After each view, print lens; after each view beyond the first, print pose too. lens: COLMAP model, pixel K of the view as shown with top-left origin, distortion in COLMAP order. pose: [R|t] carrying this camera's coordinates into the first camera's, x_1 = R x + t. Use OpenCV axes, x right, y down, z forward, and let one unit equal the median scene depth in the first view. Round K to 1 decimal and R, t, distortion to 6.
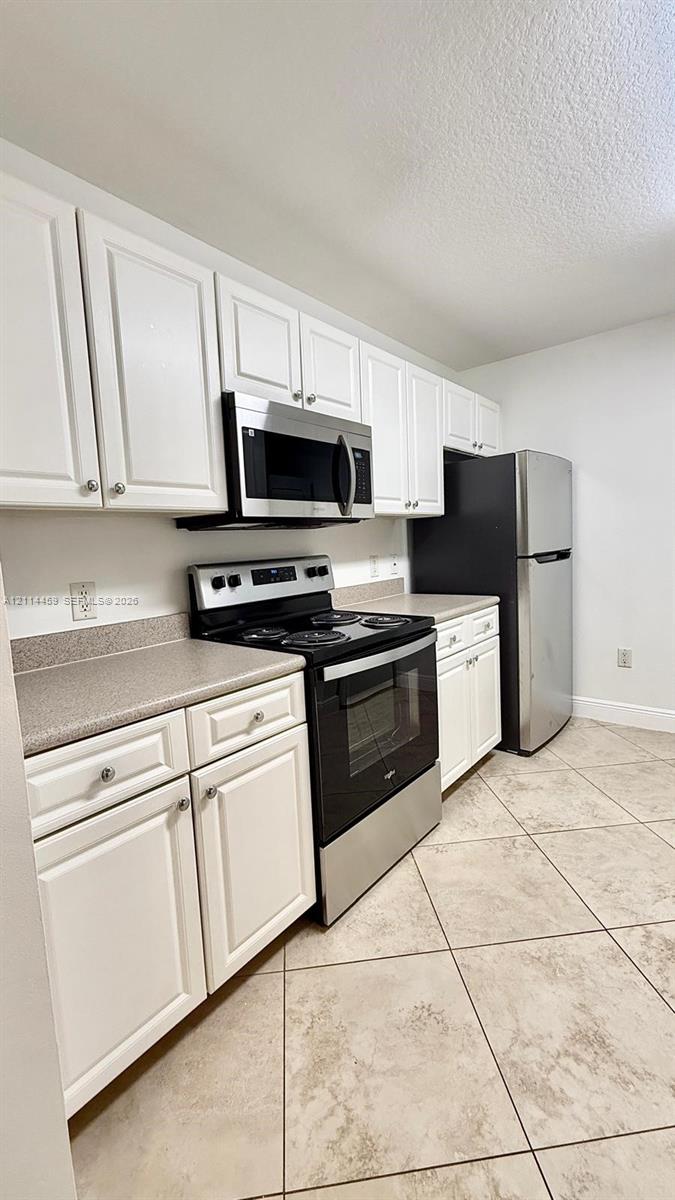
lens RADIAL K [[490.5, 0, 339.4], [0, 490.5, 596.8], [0, 0, 1]] dist [0.000872, 0.000163]
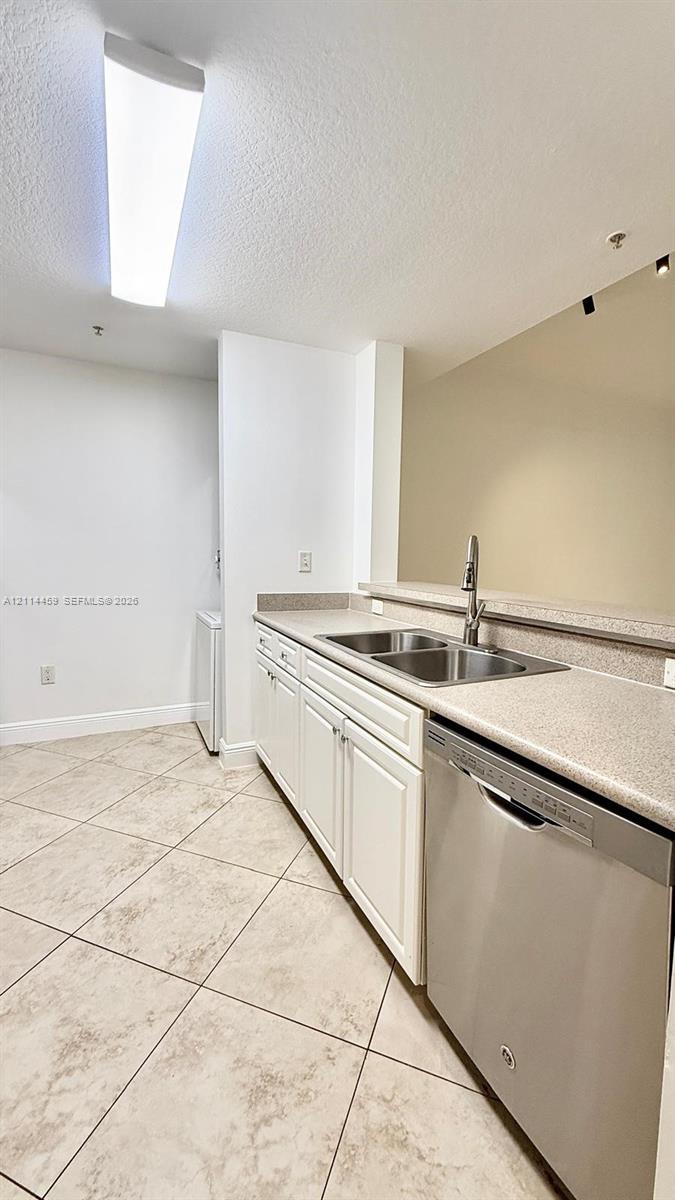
lens RADIAL K [[483.1, 0, 334.0], [0, 483.1, 597.7], [0, 0, 1]] dist [0.000091, -0.000209]
pose [[0.445937, -0.028320, 0.894616, -0.074382], [0.062348, 0.998054, 0.000516, 0.001570], [-0.892890, 0.055547, 0.446835, 0.008828]]
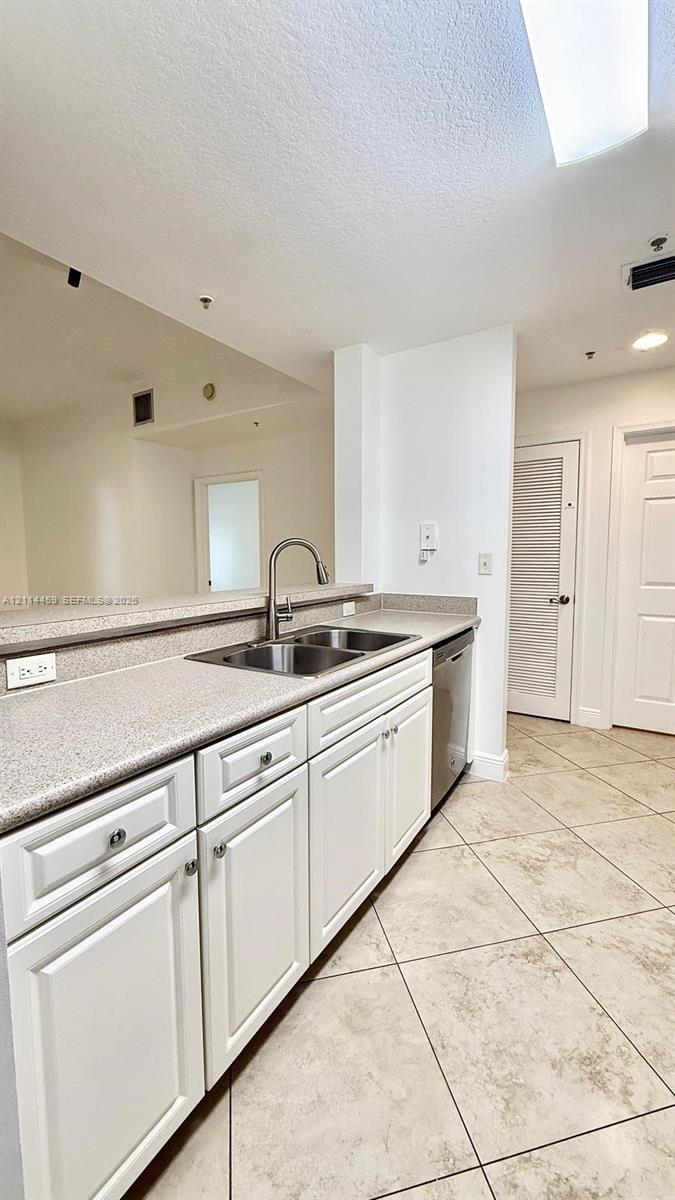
lens RADIAL K [[474.5, 0, 338.9], [0, 474.5, 595.1], [0, 0, 1]] dist [-0.000152, 0.000121]
pose [[-0.991223, 0.065100, -0.115060, 0.797285], [0.040750, 0.978429, 0.202525, -0.164405], [0.125762, 0.196059, -0.972494, 1.089530]]
